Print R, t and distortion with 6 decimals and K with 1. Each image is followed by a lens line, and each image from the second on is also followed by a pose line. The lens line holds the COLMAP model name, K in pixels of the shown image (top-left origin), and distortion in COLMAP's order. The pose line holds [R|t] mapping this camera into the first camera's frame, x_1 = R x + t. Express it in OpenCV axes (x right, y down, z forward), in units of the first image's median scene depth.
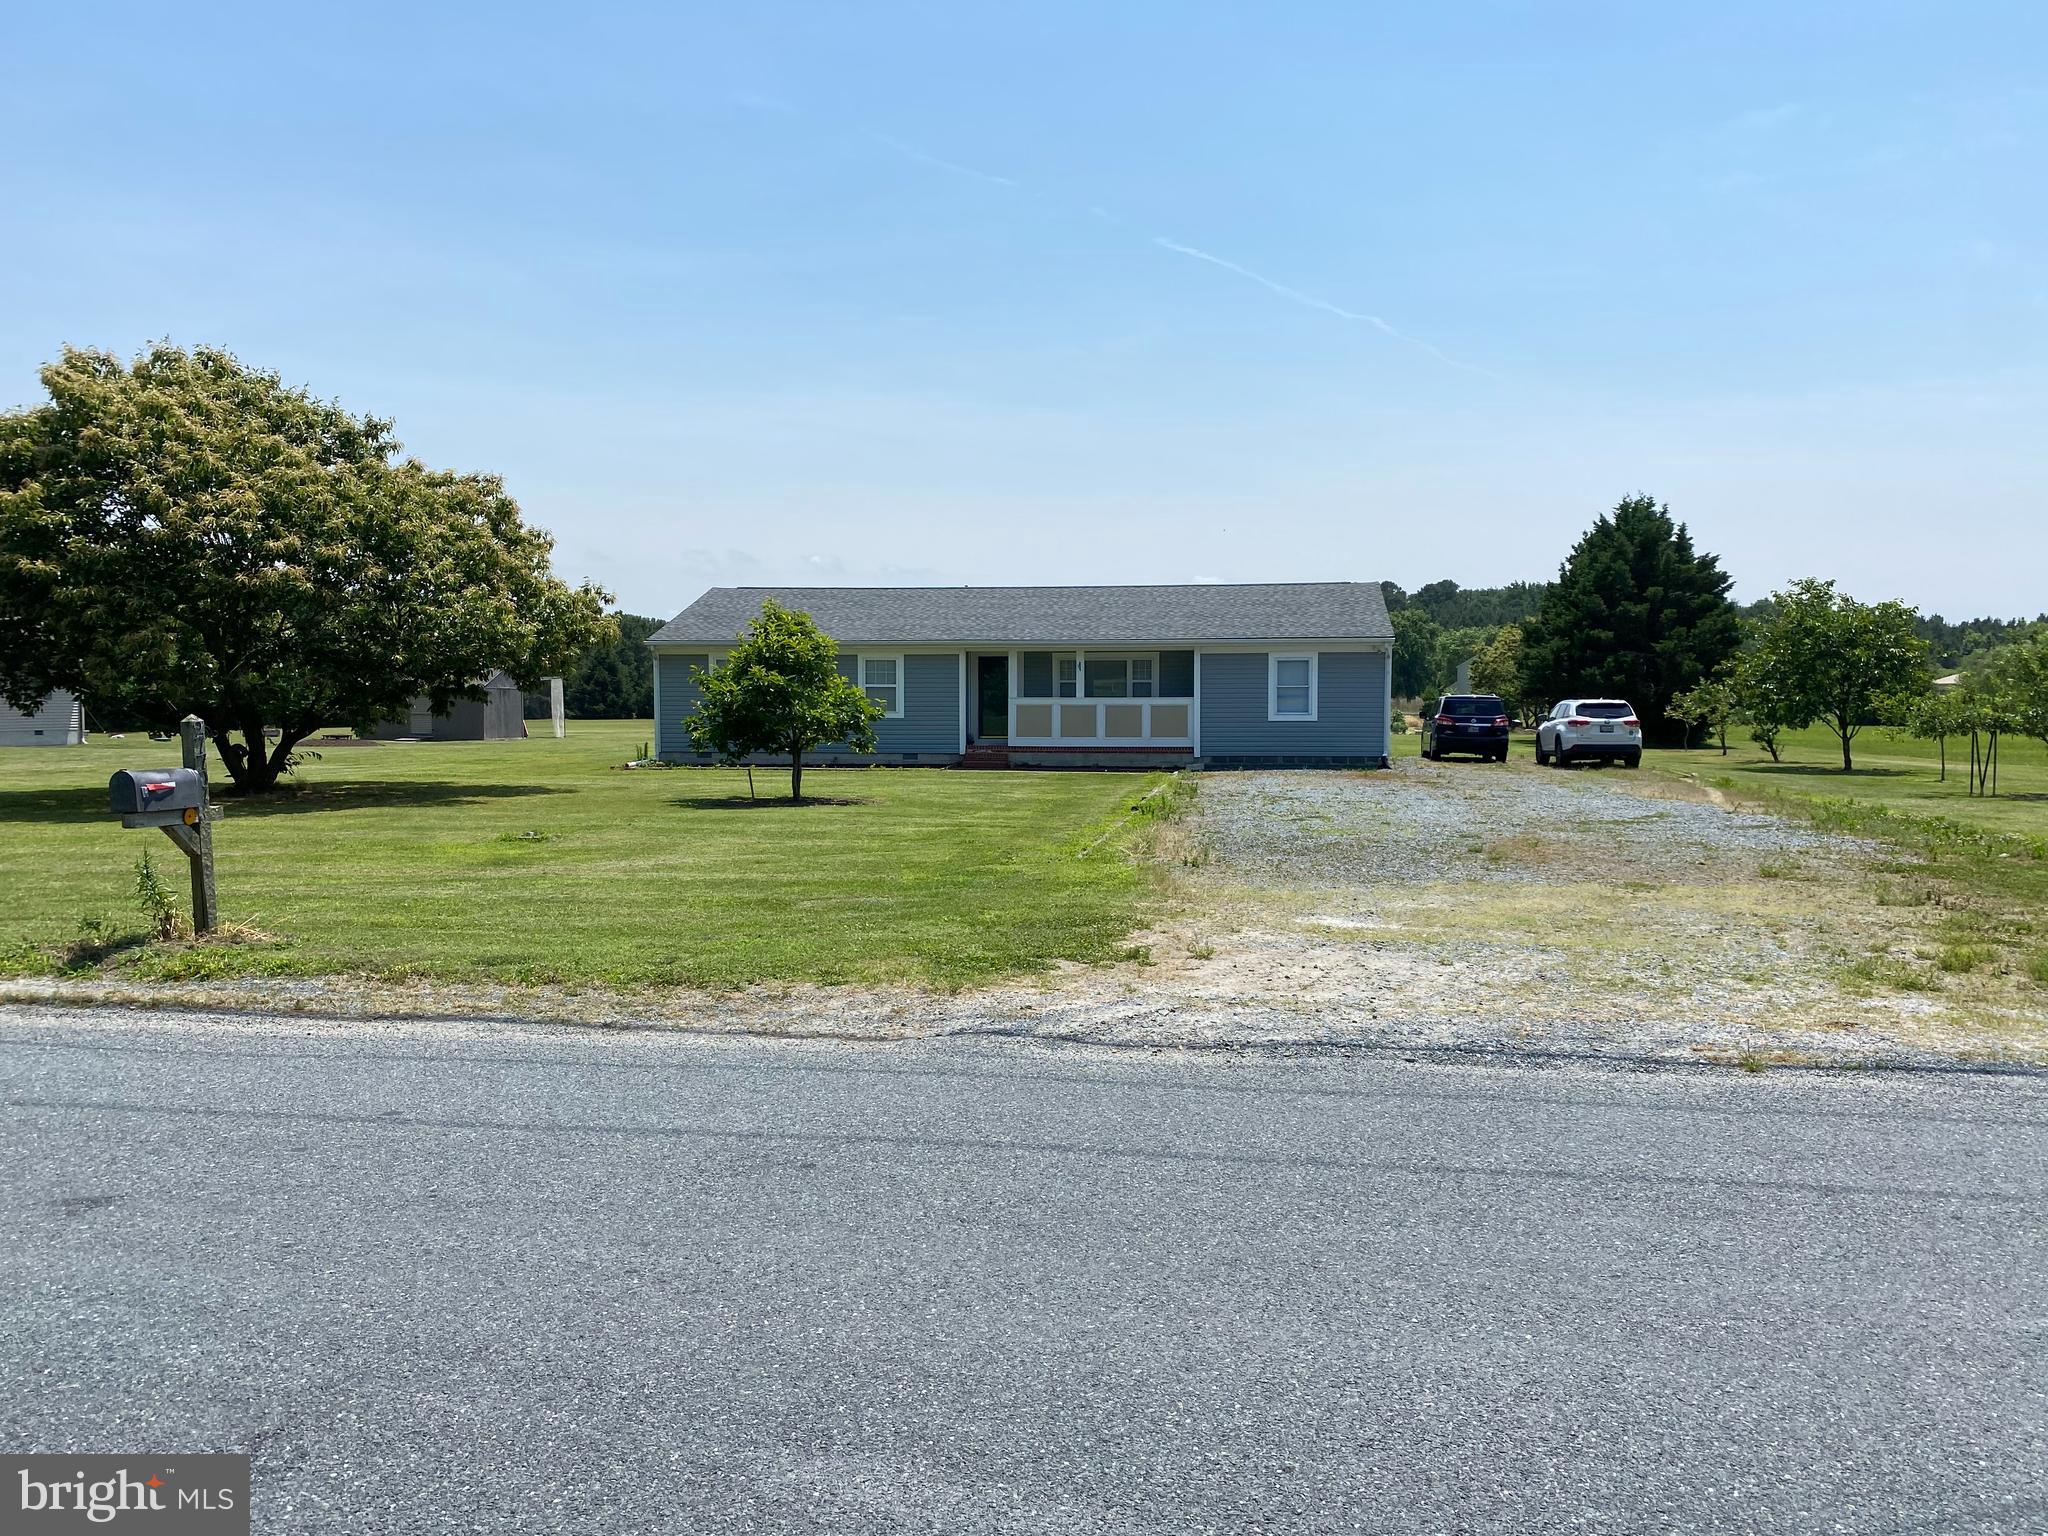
lens RADIAL K [[1589.4, 0, 989.1], [0, 1589.4, 759.6], [0, 0, 1]] dist [0.123813, -0.261894]
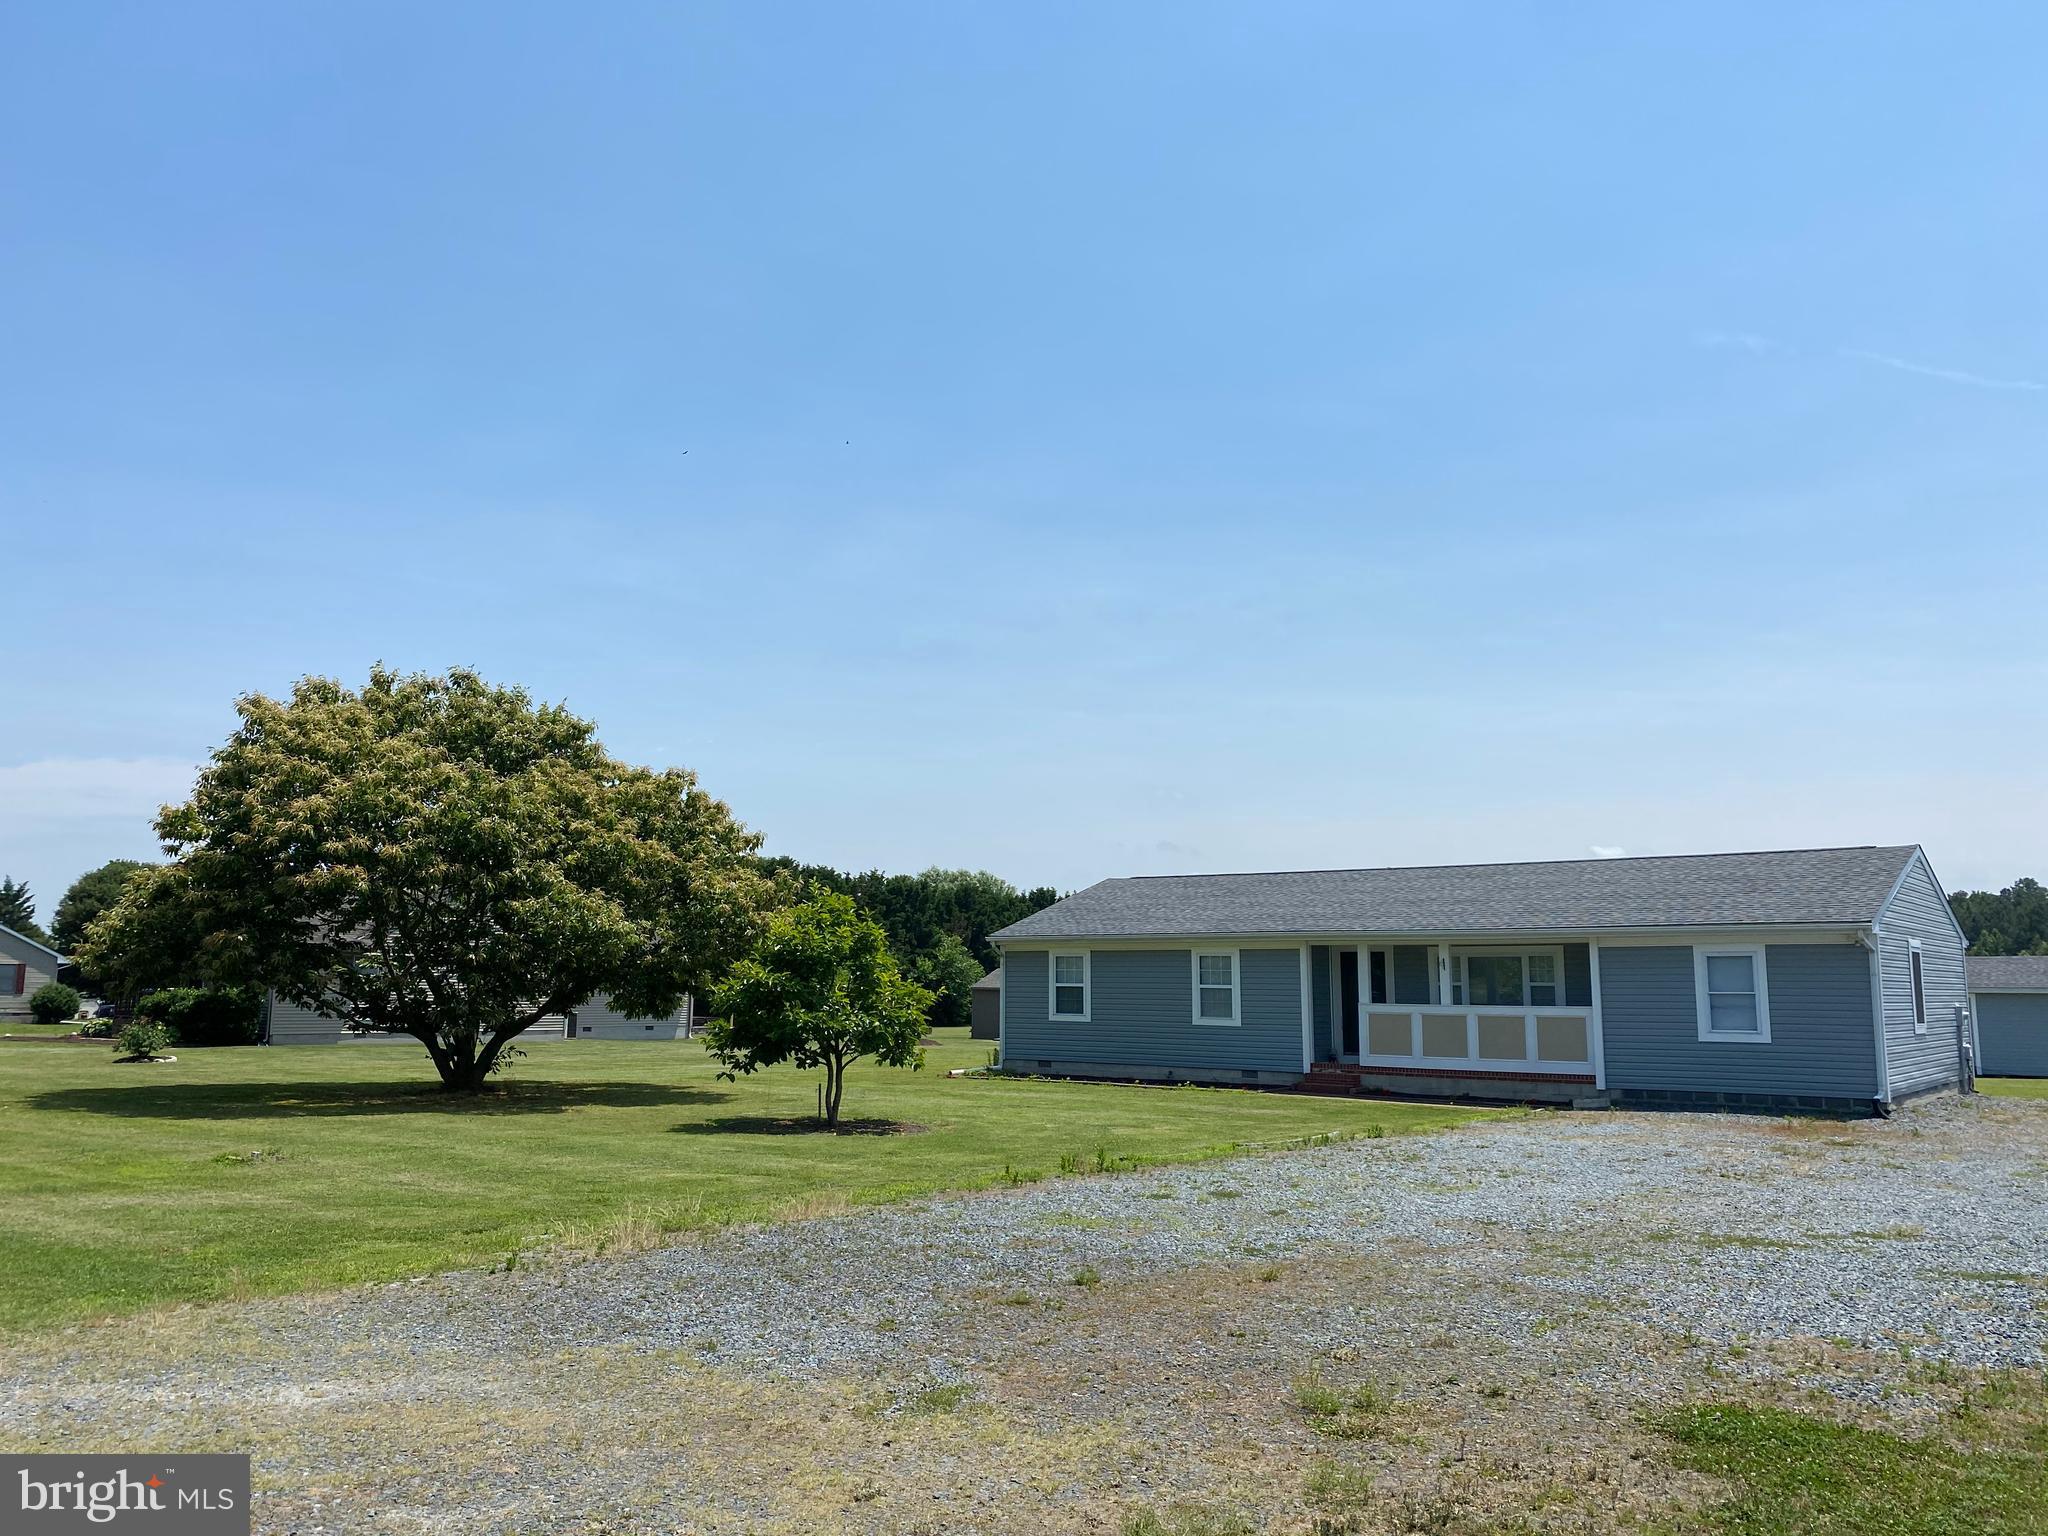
lens RADIAL K [[1589.4, 0, 989.1], [0, 1589.4, 759.6], [0, 0, 1]] dist [0.123813, -0.261894]
pose [[0.867039, -0.065263, -0.493948, 0.335588], [-0.028810, 0.983158, -0.180471, -0.011594], [0.497407, 0.170706, 0.850556, 0.267607]]
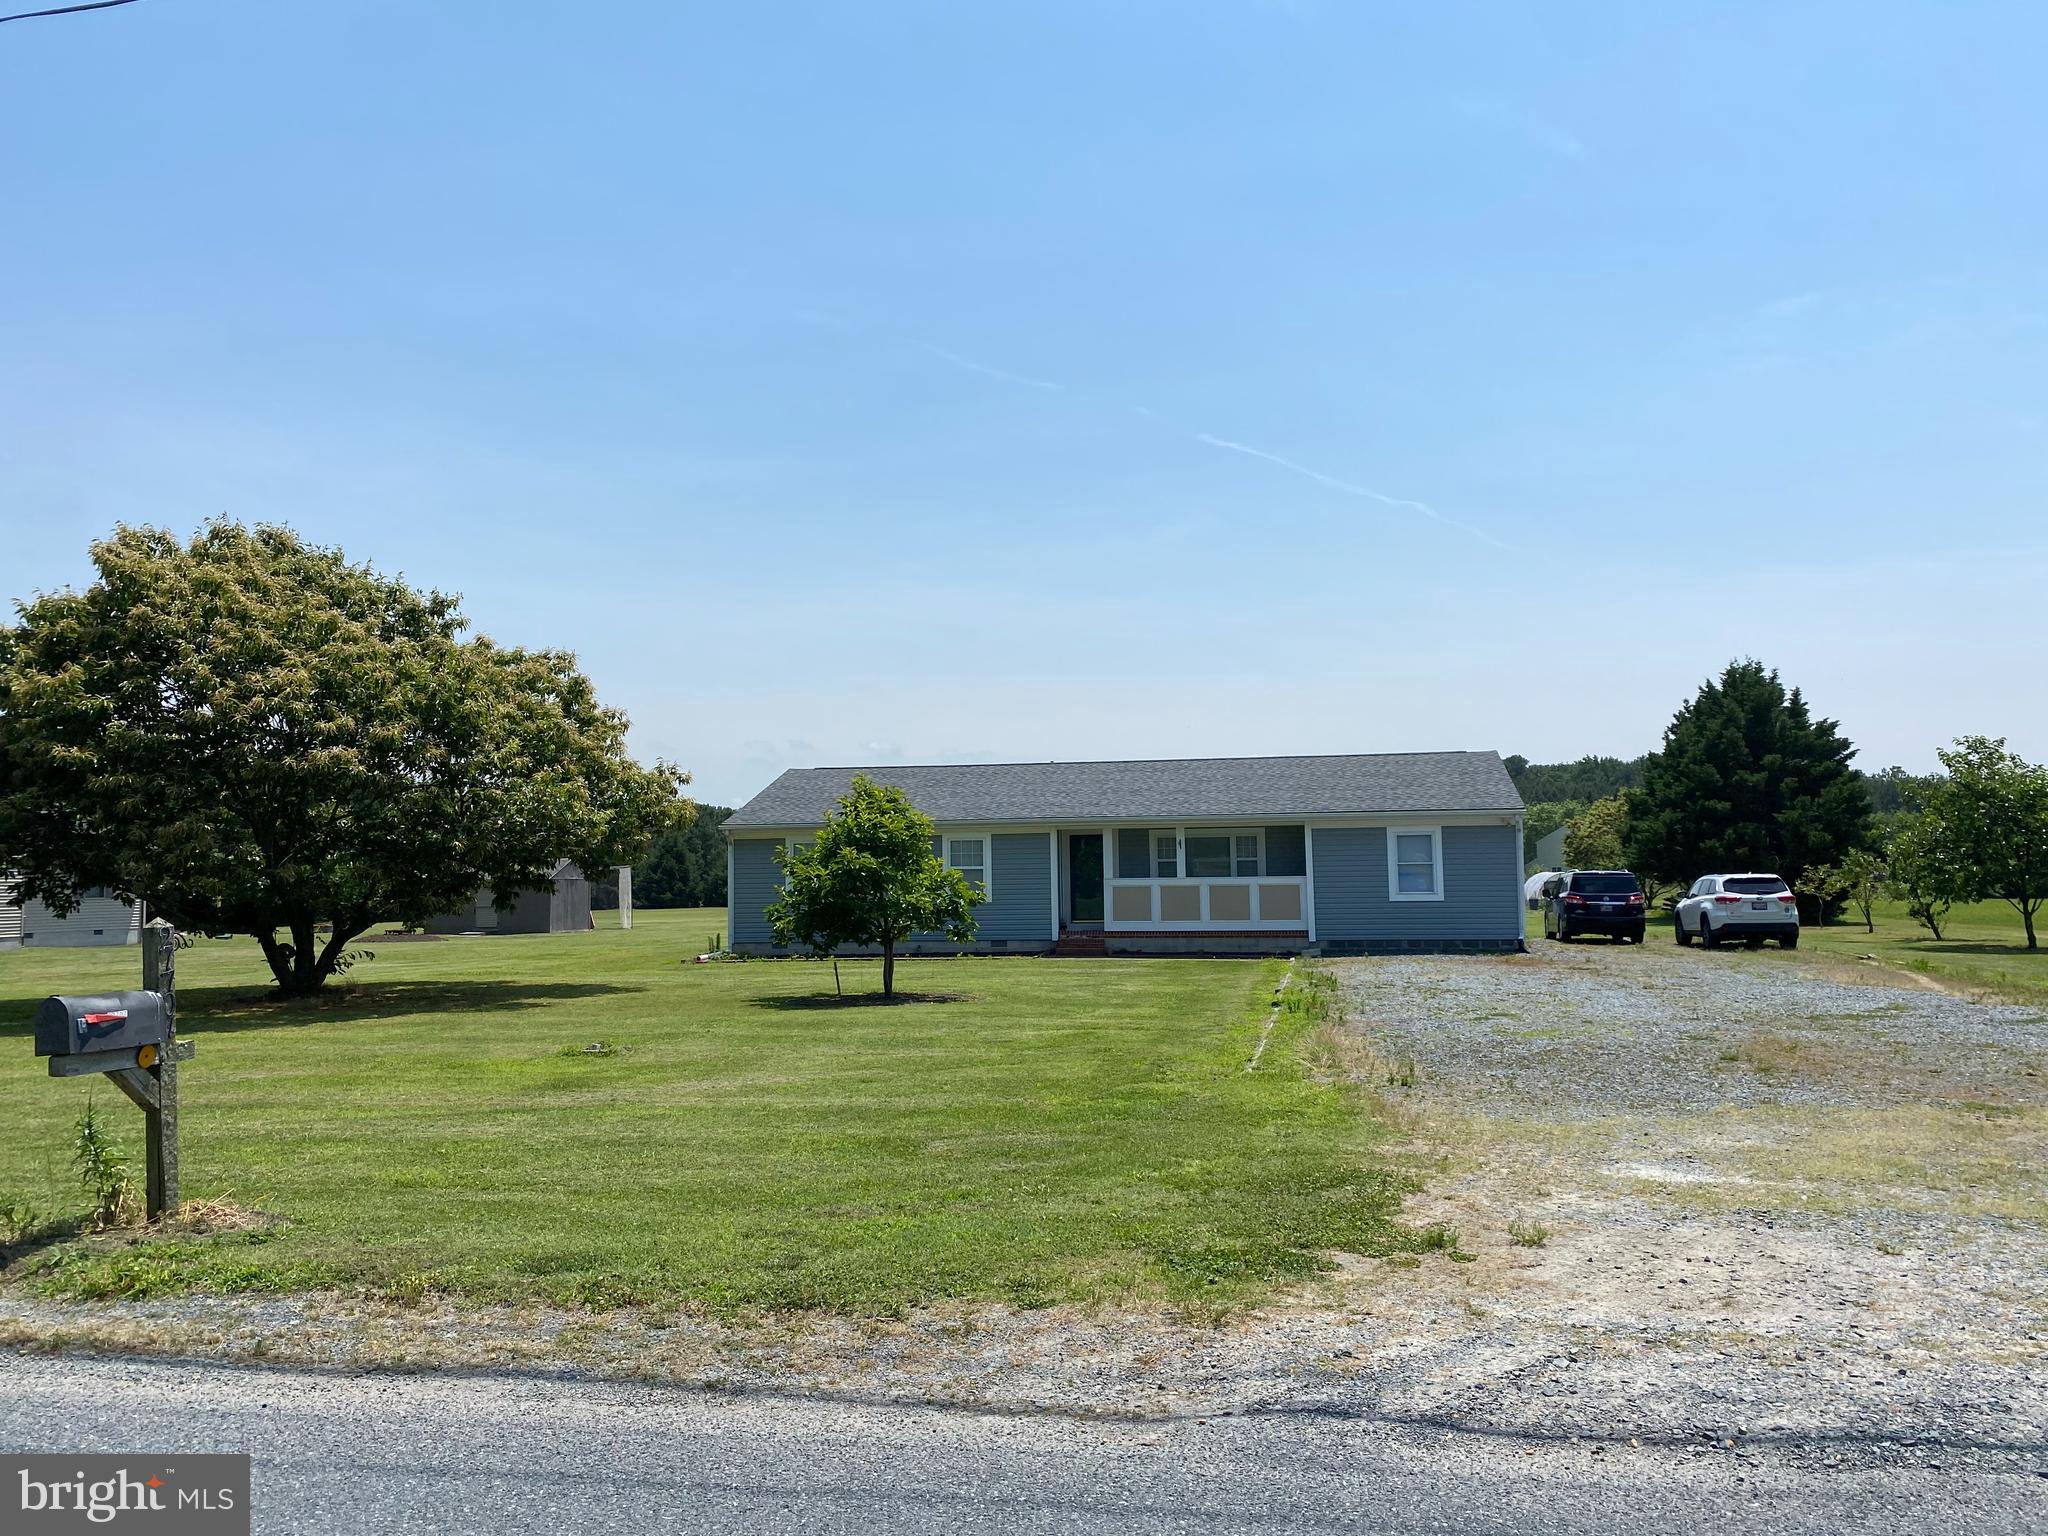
lens RADIAL K [[1556.9, 0, 971.9], [0, 1556.9, 763.1], [0, 0, 1]] dist [0.071355, -0.093395]
pose [[0.998948, -0.017402, -0.042438, -0.032542], [0.012465, 0.993411, -0.113927, -0.004469], [0.044141, 0.113278, 0.992582, 0.109982]]
